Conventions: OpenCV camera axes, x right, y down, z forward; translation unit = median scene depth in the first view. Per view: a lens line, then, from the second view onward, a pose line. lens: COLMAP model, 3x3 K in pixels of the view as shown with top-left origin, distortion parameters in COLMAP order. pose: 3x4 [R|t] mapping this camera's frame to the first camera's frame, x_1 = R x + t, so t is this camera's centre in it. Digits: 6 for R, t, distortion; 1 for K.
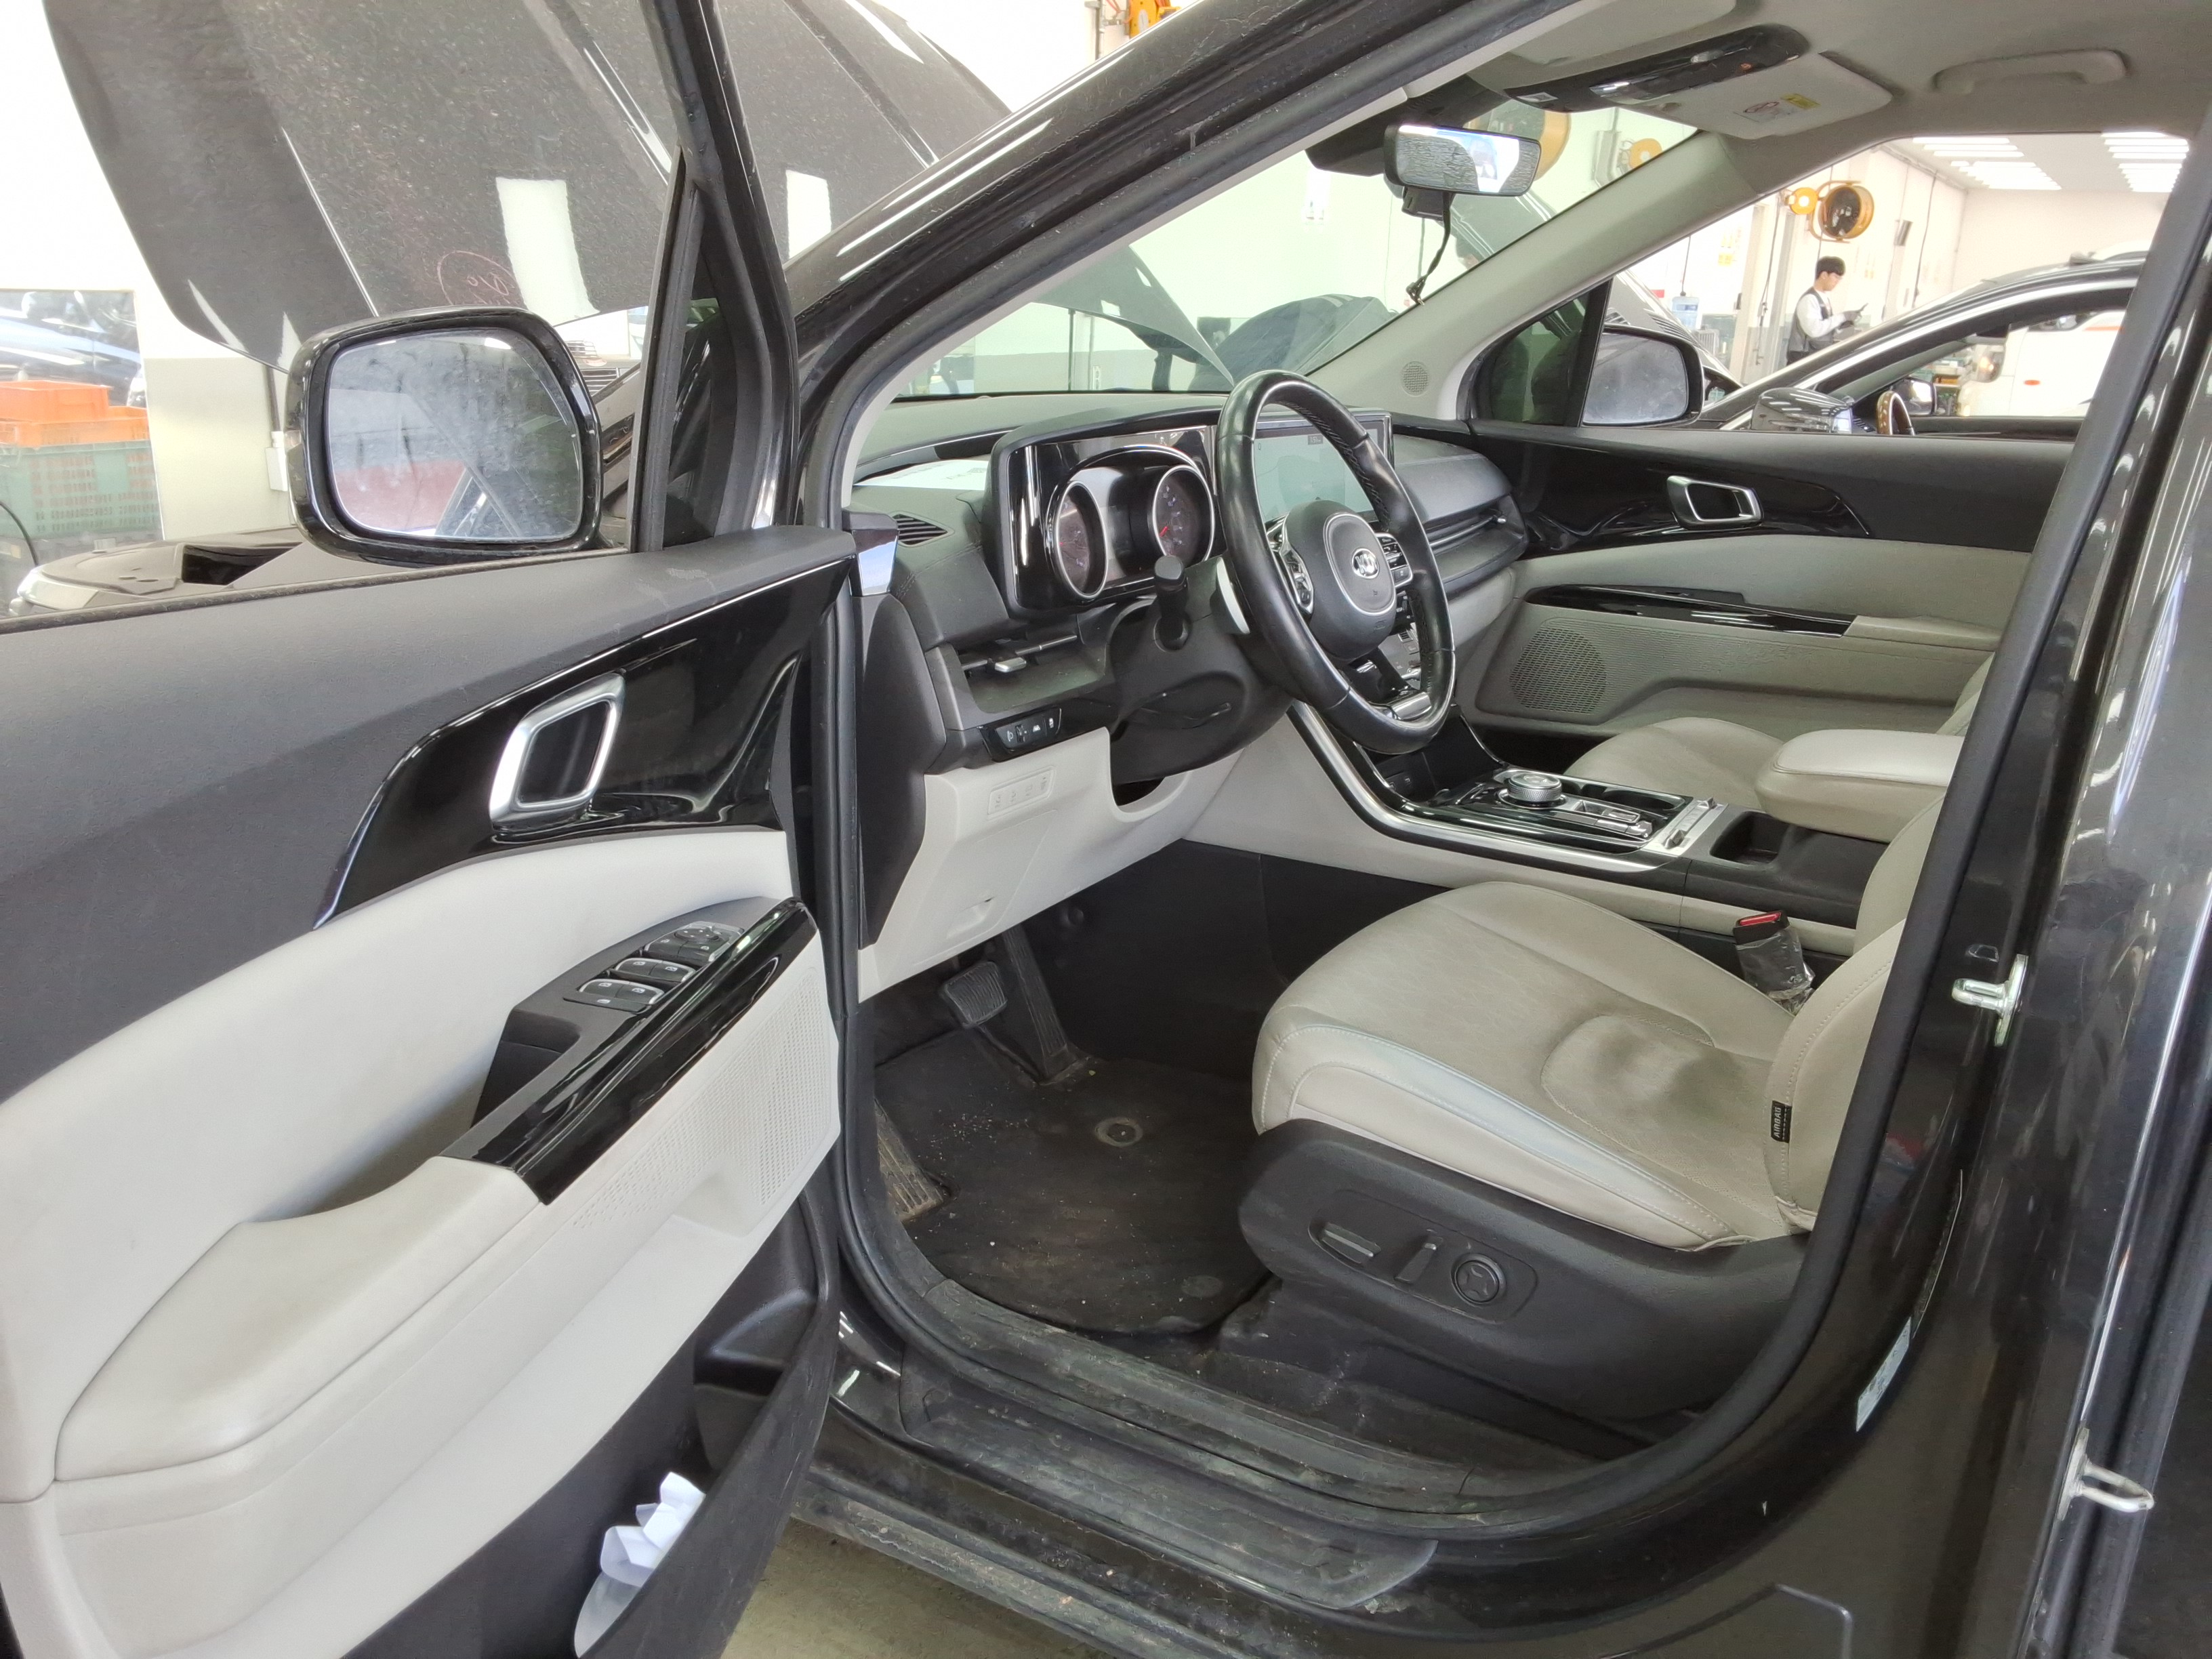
lens RADIAL K [[1687.6, 0, 1102.2], [0, 1687.6, 840.4], [0, 0, 1]] dist [0.101623, -0.156375]
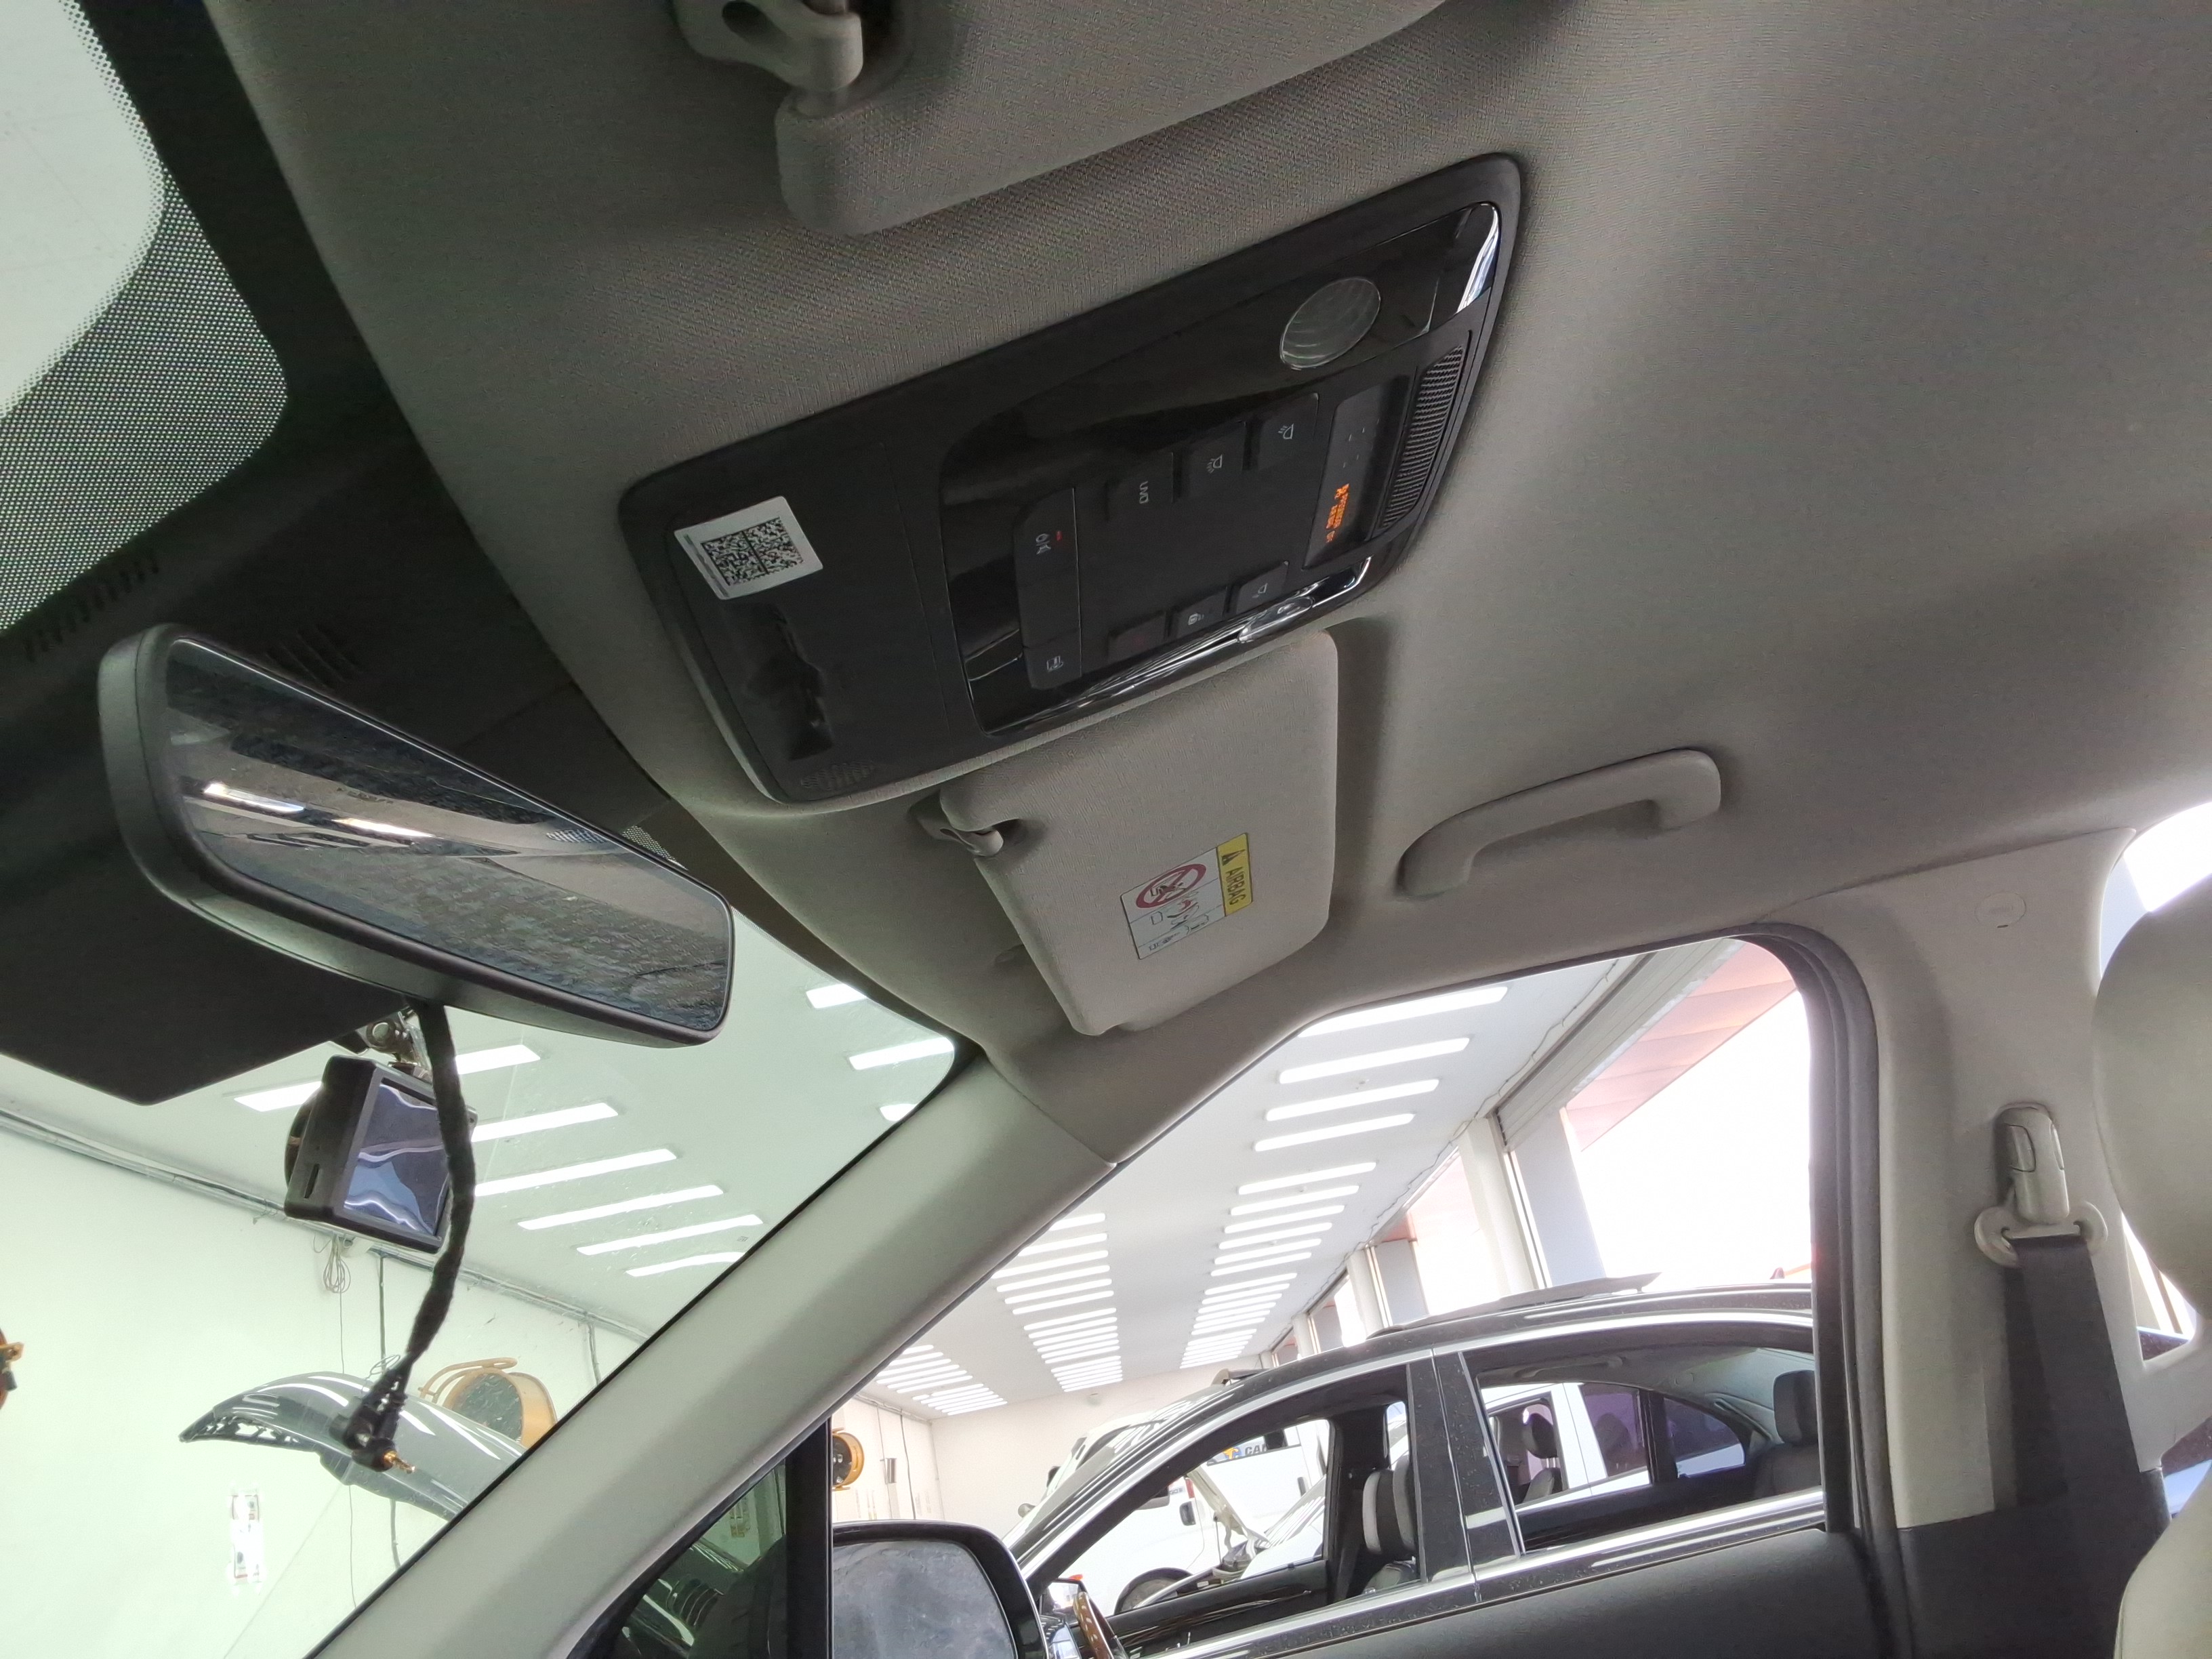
lens RADIAL K [[1687.6, 0, 1102.2], [0, 1687.6, 840.4], [0, 0, 1]] dist [0.101623, -0.156375]
pose [[0.838417, 0.003846, 0.545016, 0.097955], [0.360599, 0.745912, -0.559986, -0.147156], [-0.408688, 0.666034, 0.623998, 0.534787]]
